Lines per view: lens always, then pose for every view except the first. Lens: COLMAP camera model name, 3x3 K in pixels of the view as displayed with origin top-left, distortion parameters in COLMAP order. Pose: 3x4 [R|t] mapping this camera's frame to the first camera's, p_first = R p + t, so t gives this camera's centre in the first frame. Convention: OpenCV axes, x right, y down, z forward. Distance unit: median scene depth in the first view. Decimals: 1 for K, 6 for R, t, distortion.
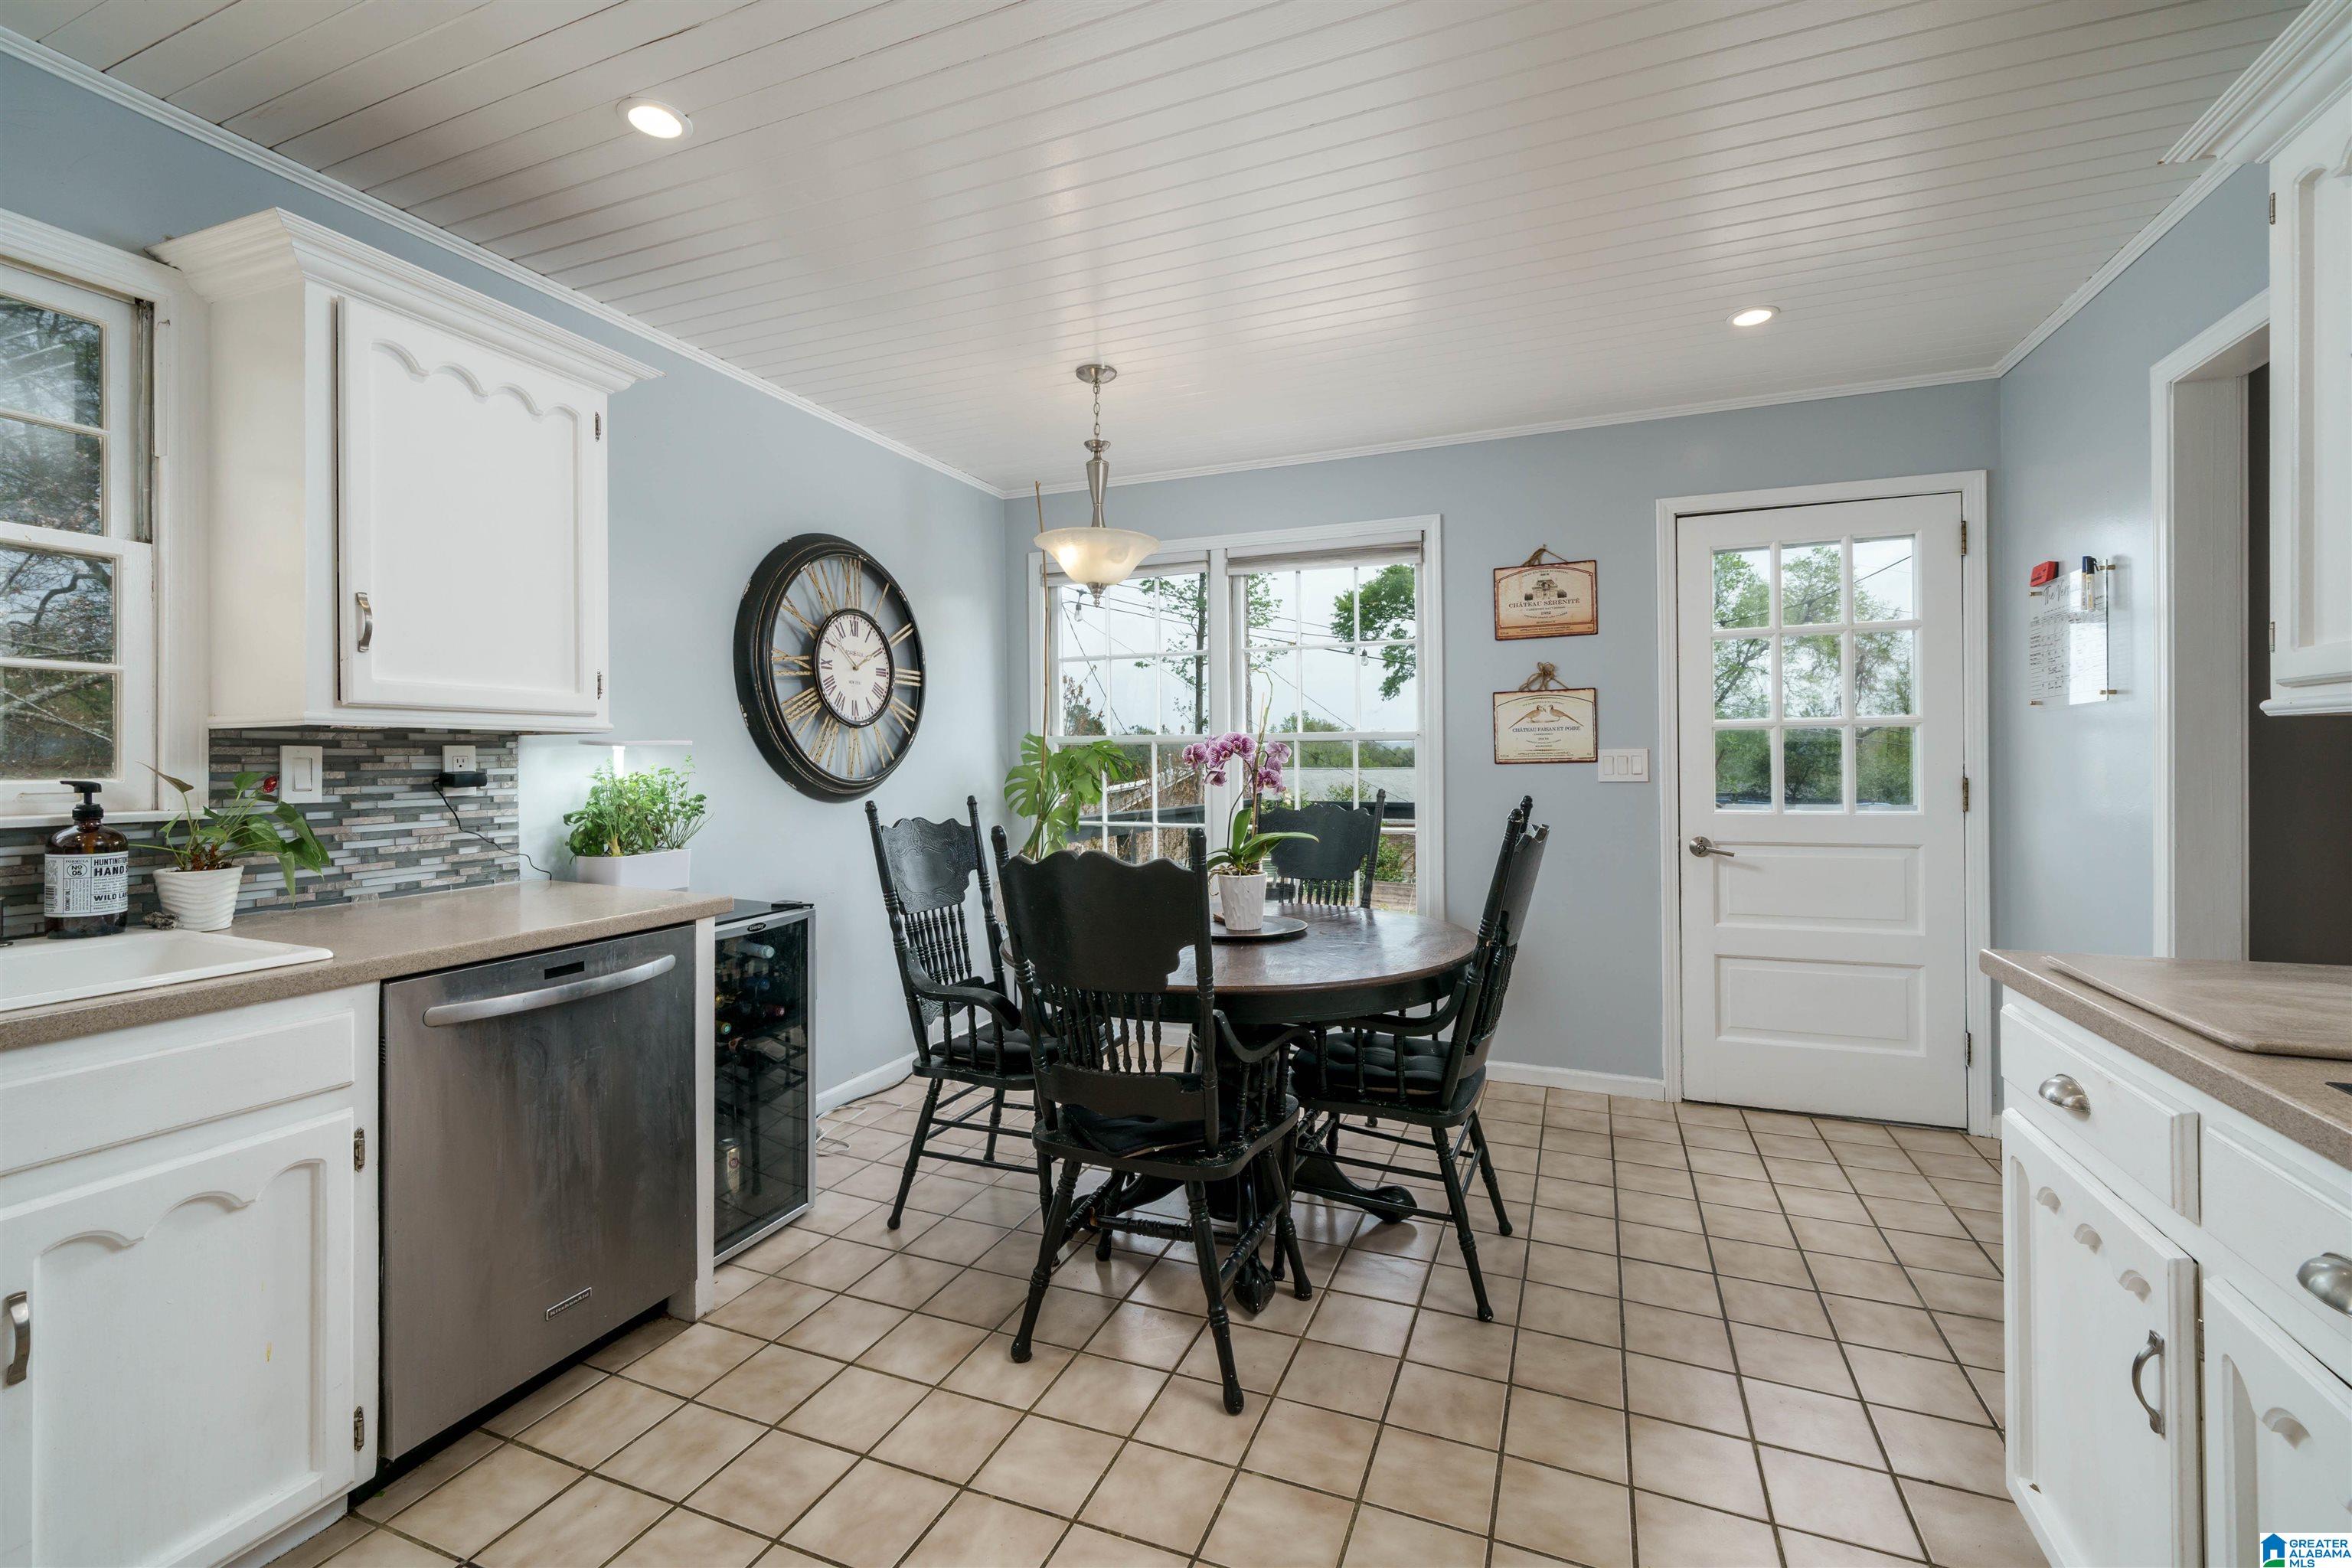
lens RADIAL K [[1006.7, 0, 1188.7], [0, 1006.7, 783.9], [0, 0, 1]] dist [0.004063, -0.000066]
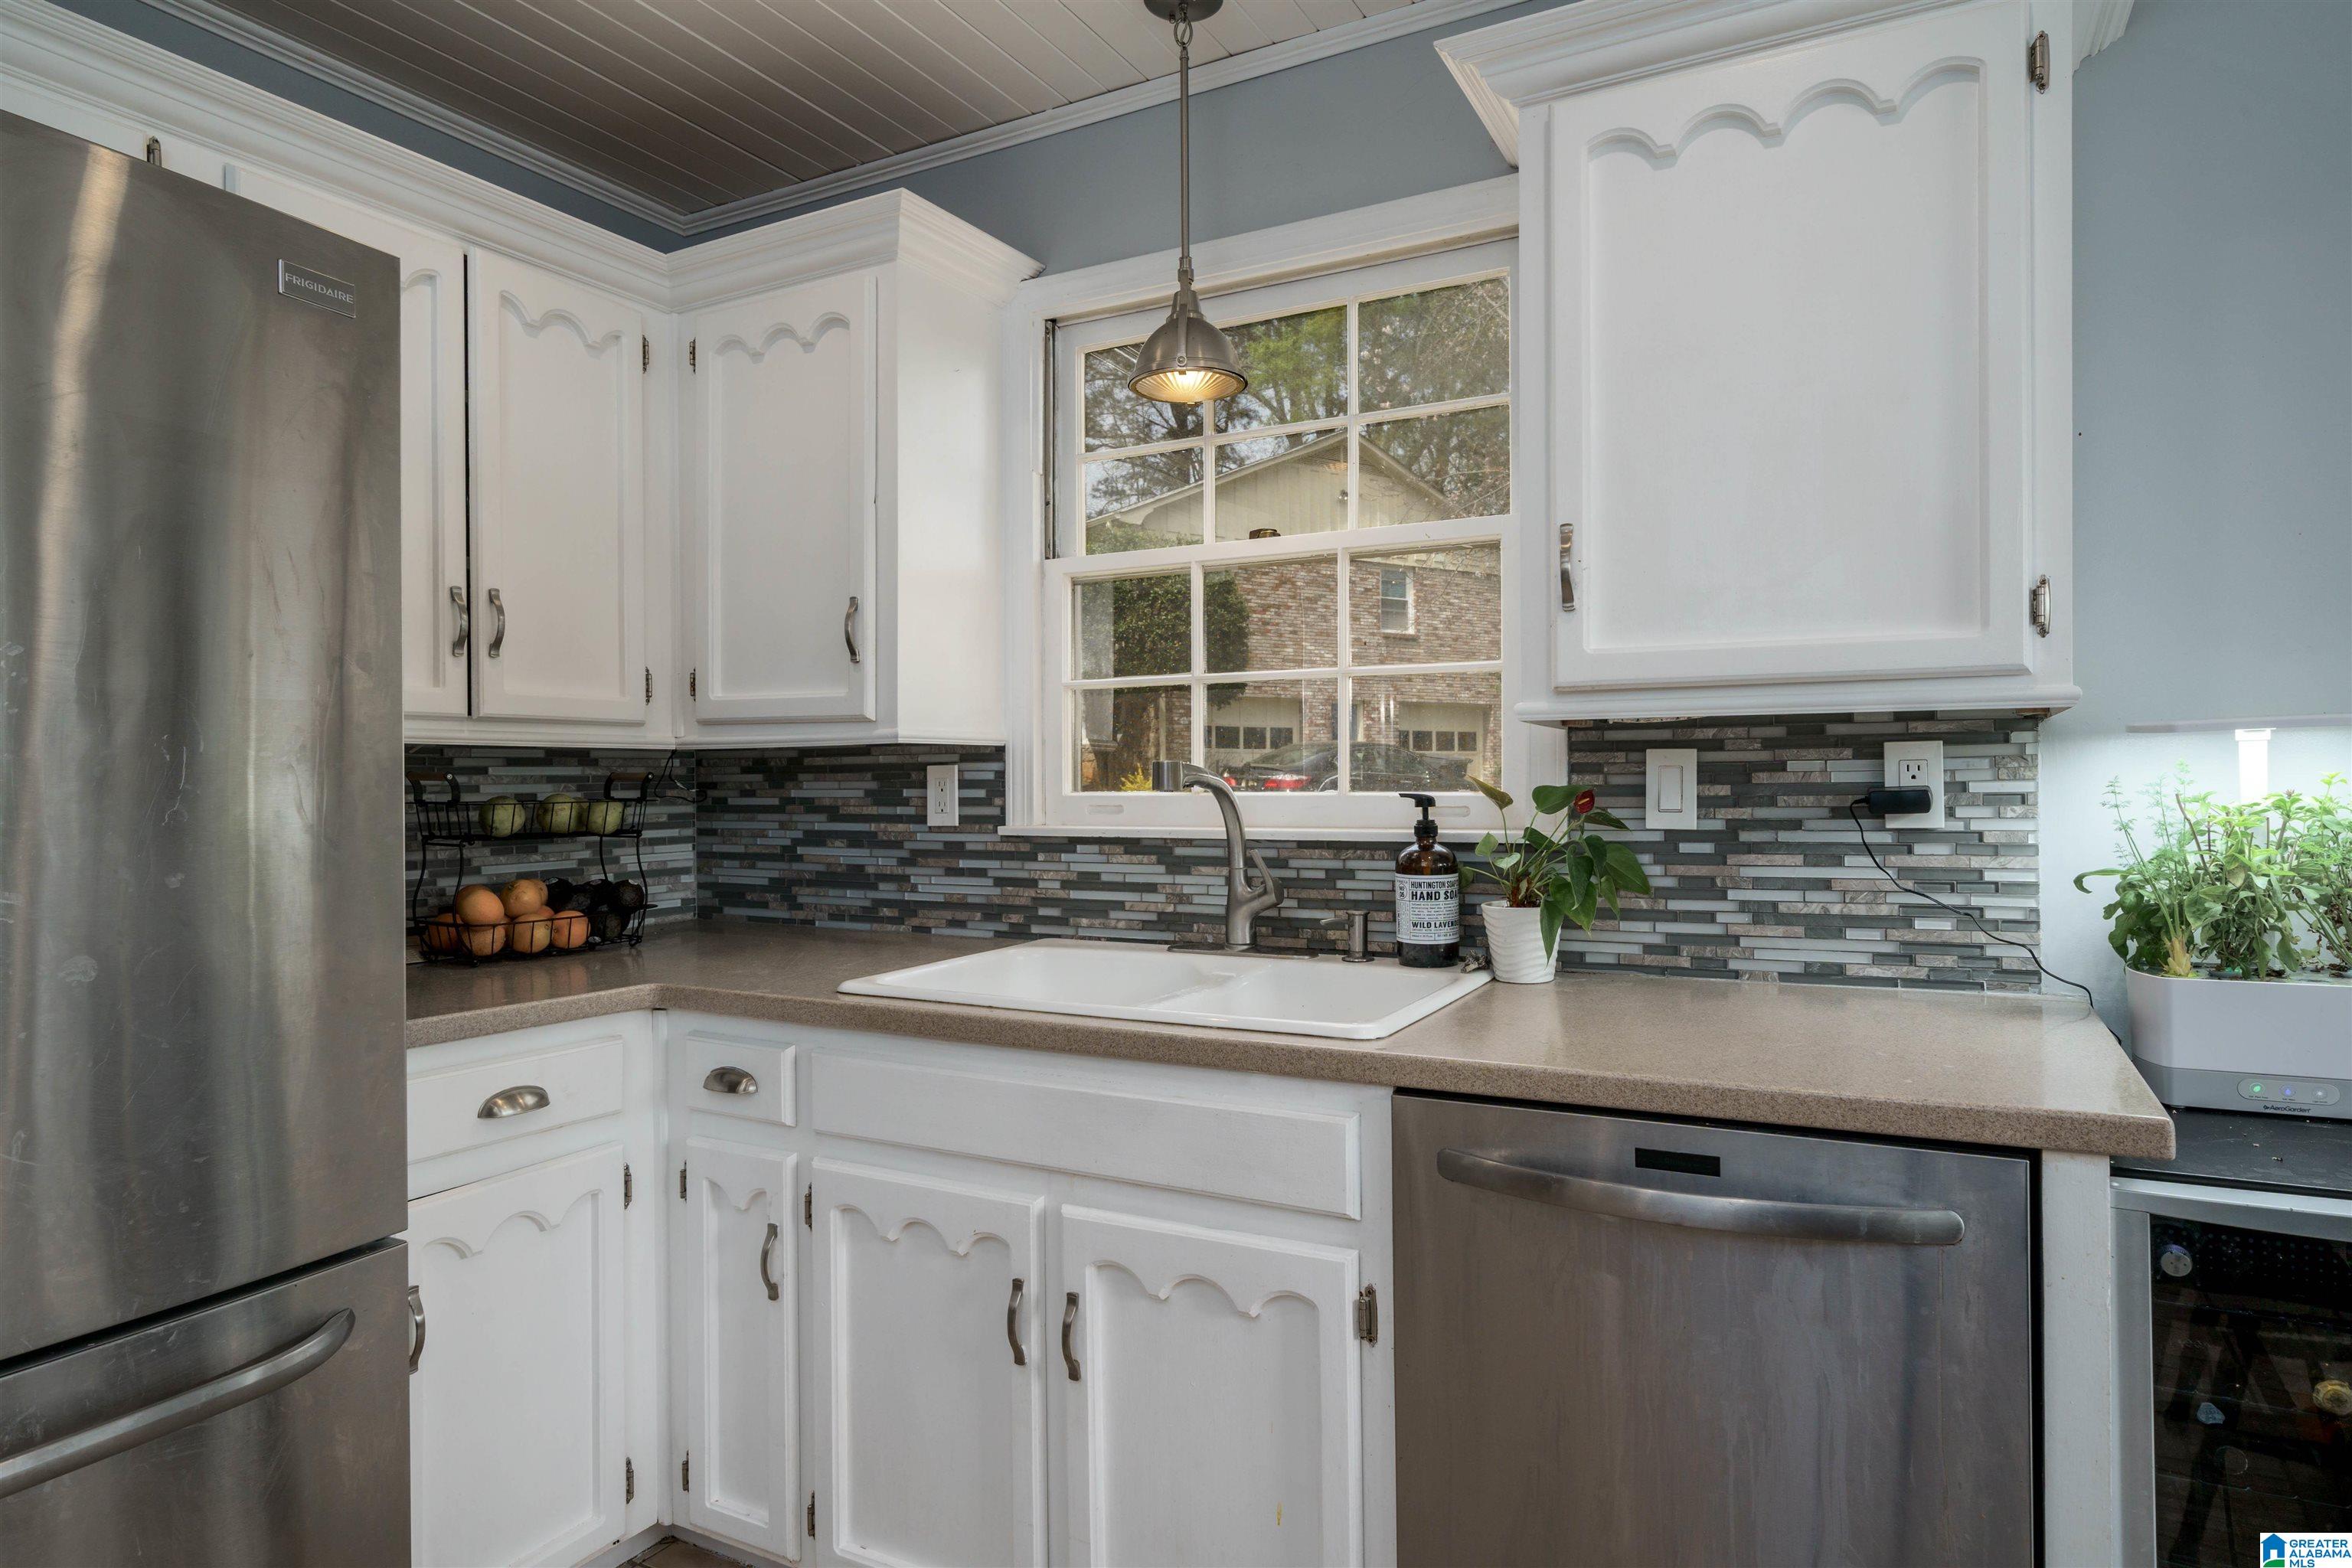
lens RADIAL K [[1356.4, 0, 1191.2], [0, 1356.4, 806.0], [0, 0, 1]] dist [0.001935, 0.000060]
pose [[-0.111278, 0.024160, -0.993496, 0.105412], [-0.015739, 0.999536, 0.026069, -0.015979], [0.993665, 0.018537, -0.110846, 0.731867]]
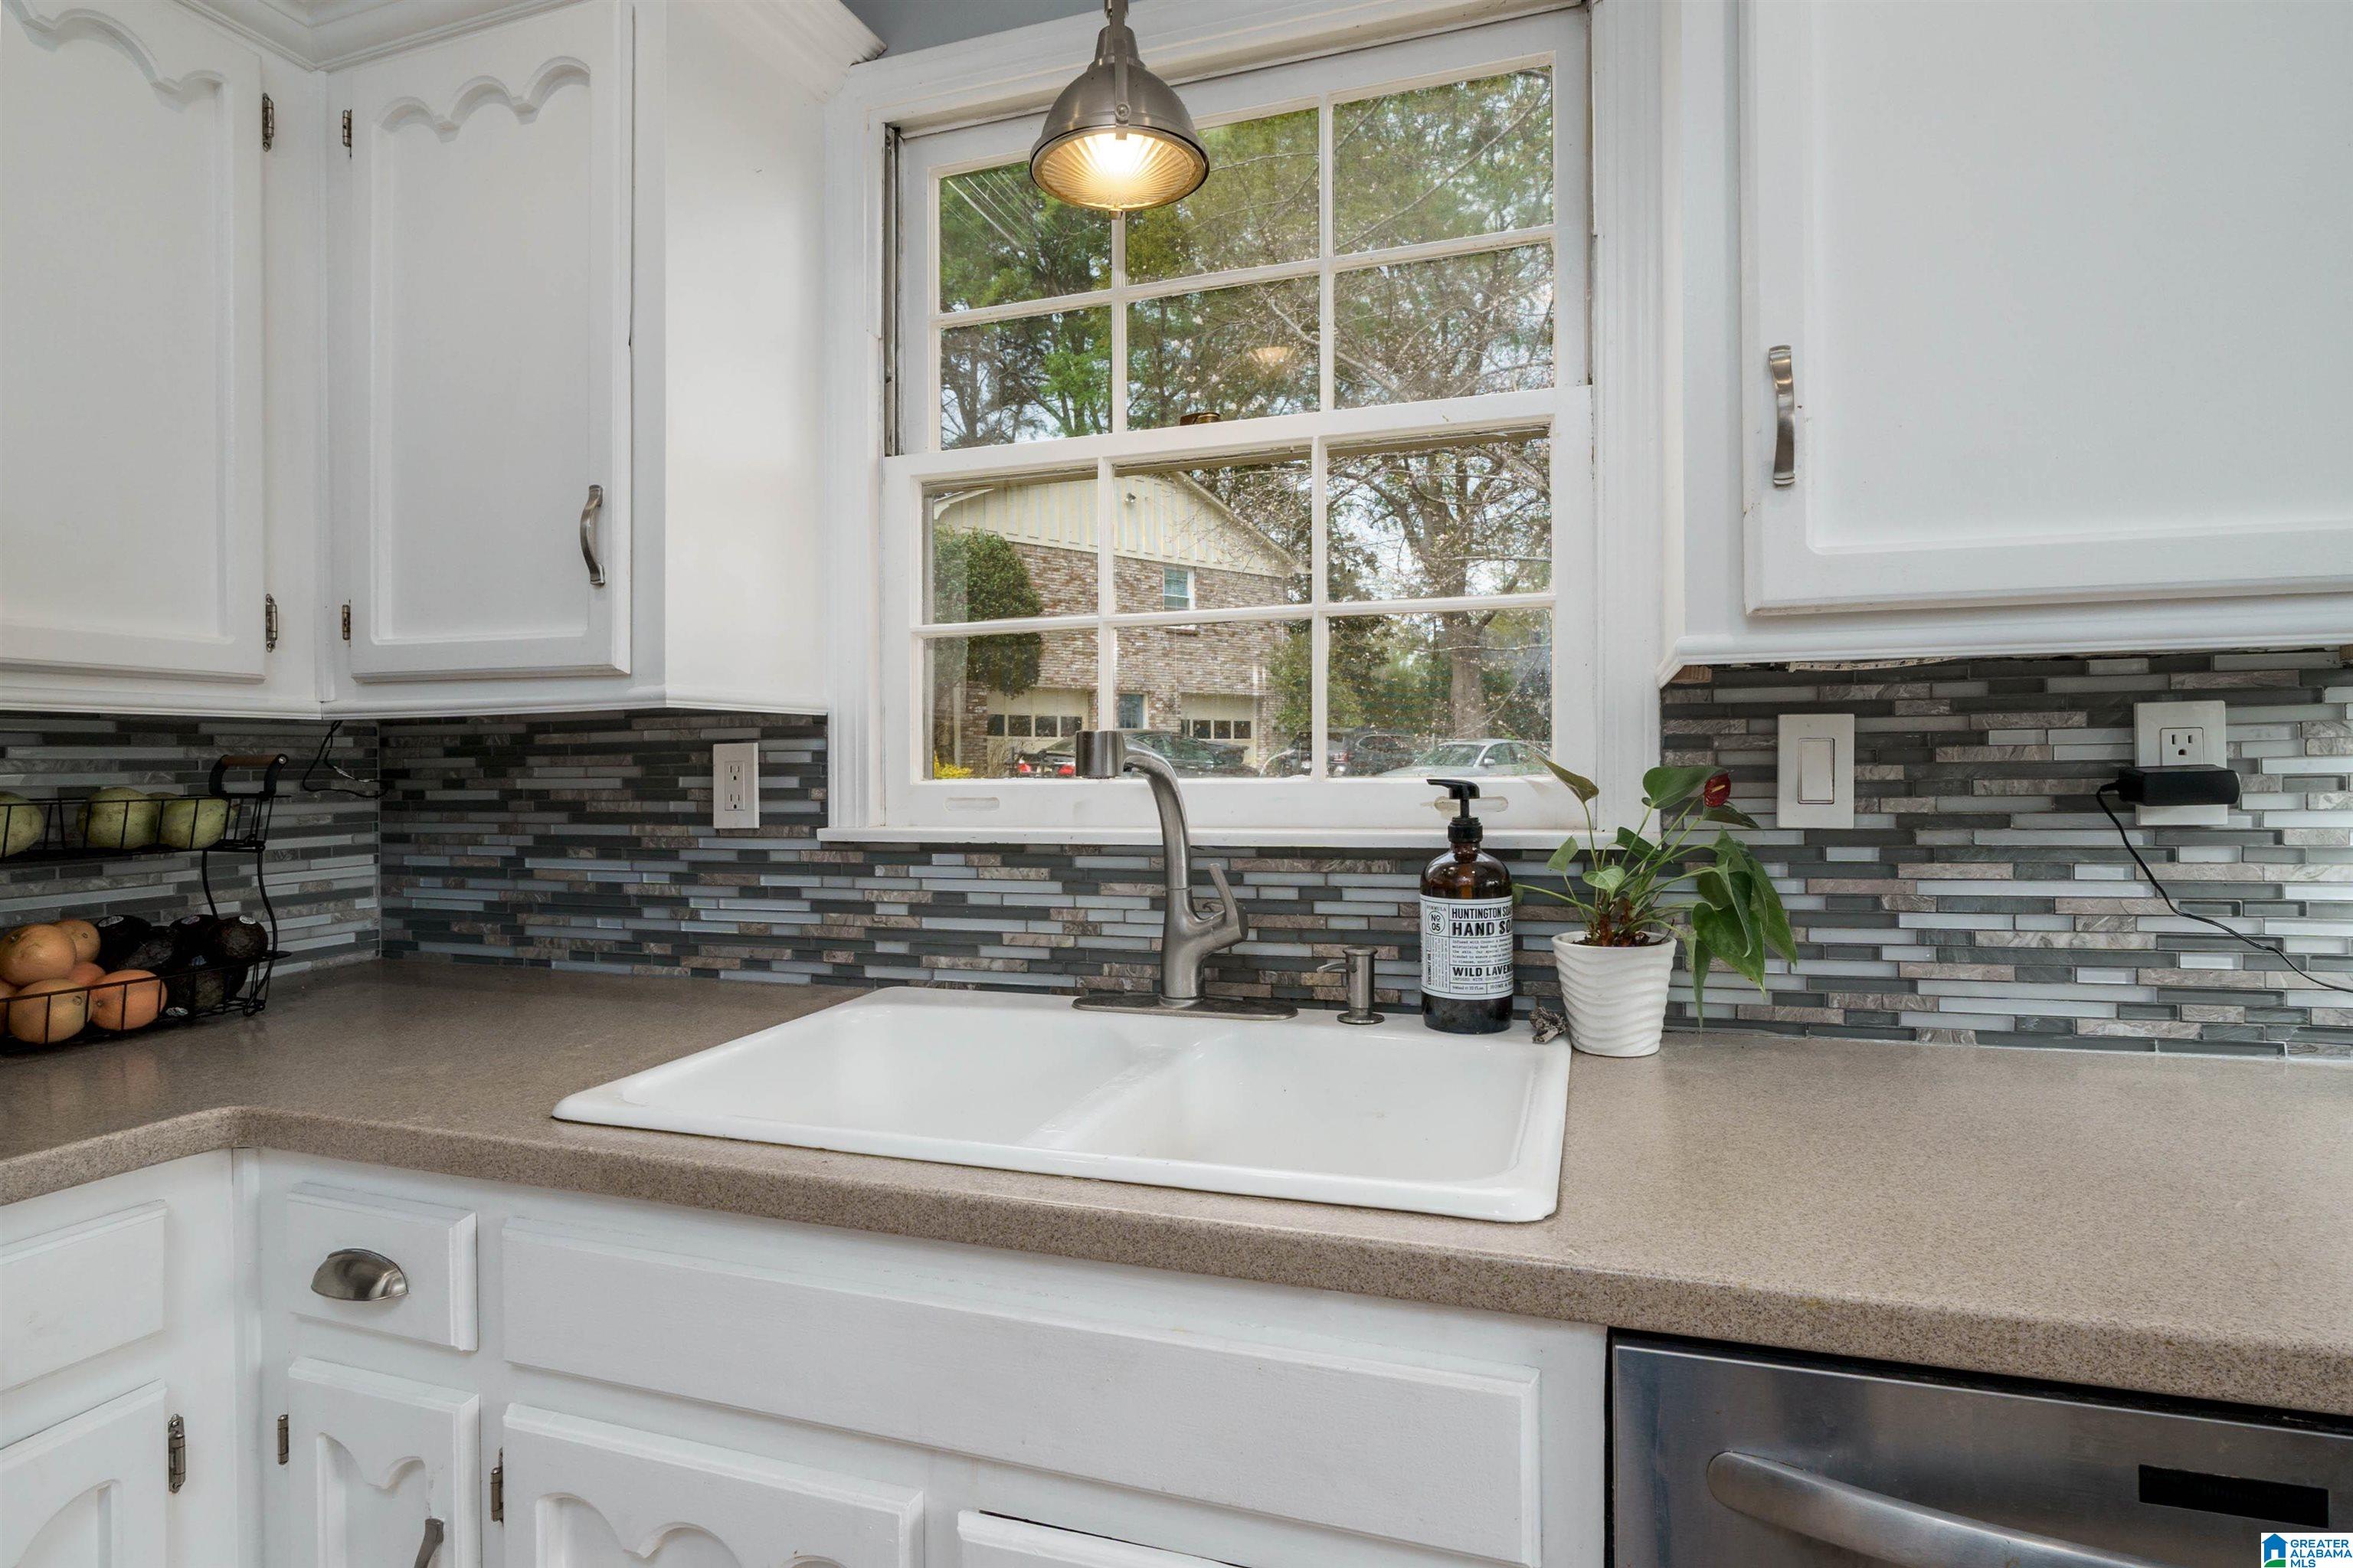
lens RADIAL K [[1227.6, 0, 1172.3], [0, 1227.6, 764.9], [0, 0, 1]] dist [0.001789, -0.005096]
pose [[0.048915, 0.003809, -0.998796, -0.270401], [-0.012602, 0.999915, 0.003196, -0.009599], [0.998723, 0.012430, 0.048958, 0.618480]]
